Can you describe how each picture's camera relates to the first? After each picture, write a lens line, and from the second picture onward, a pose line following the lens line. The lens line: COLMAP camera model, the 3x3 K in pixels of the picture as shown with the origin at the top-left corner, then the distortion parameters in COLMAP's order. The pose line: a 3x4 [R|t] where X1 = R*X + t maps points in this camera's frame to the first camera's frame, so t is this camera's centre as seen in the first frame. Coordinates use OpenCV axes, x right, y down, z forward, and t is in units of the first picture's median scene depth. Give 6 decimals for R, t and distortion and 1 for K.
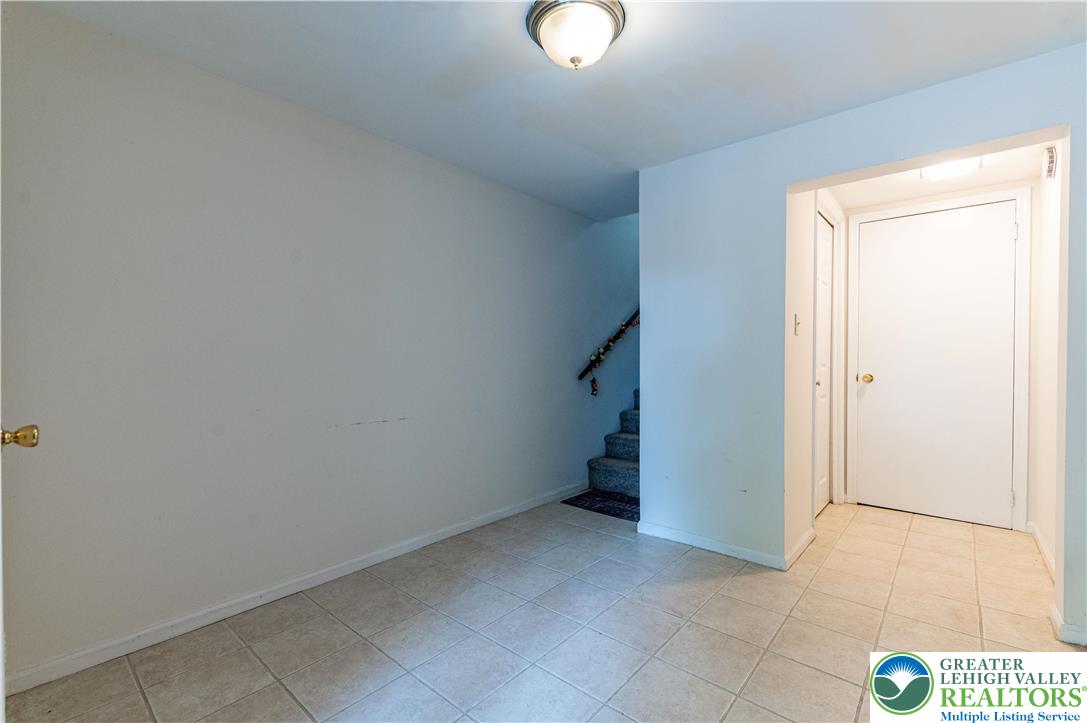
lens RADIAL K [[468.5, 0, 542.8], [0, 468.5, 362.6], [0, 0, 1]] dist [-0.001067, 0.001323]
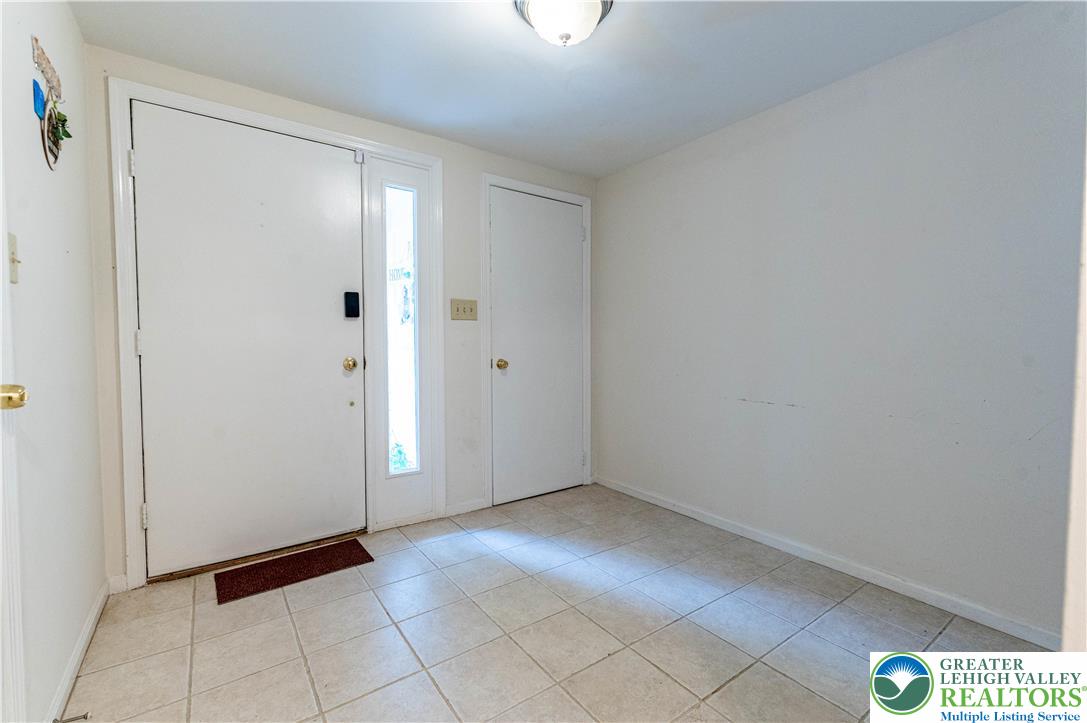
lens RADIAL K [[468.5, 0, 542.2], [0, 468.5, 359.6], [0, 0, 1]] dist [-0.001067, 0.001323]
pose [[-0.238438, 0.049622, -0.969889, 0.745590], [0.004355, 0.998738, 0.050027, -0.016547], [0.971148, 0.007705, -0.238353, 0.815848]]
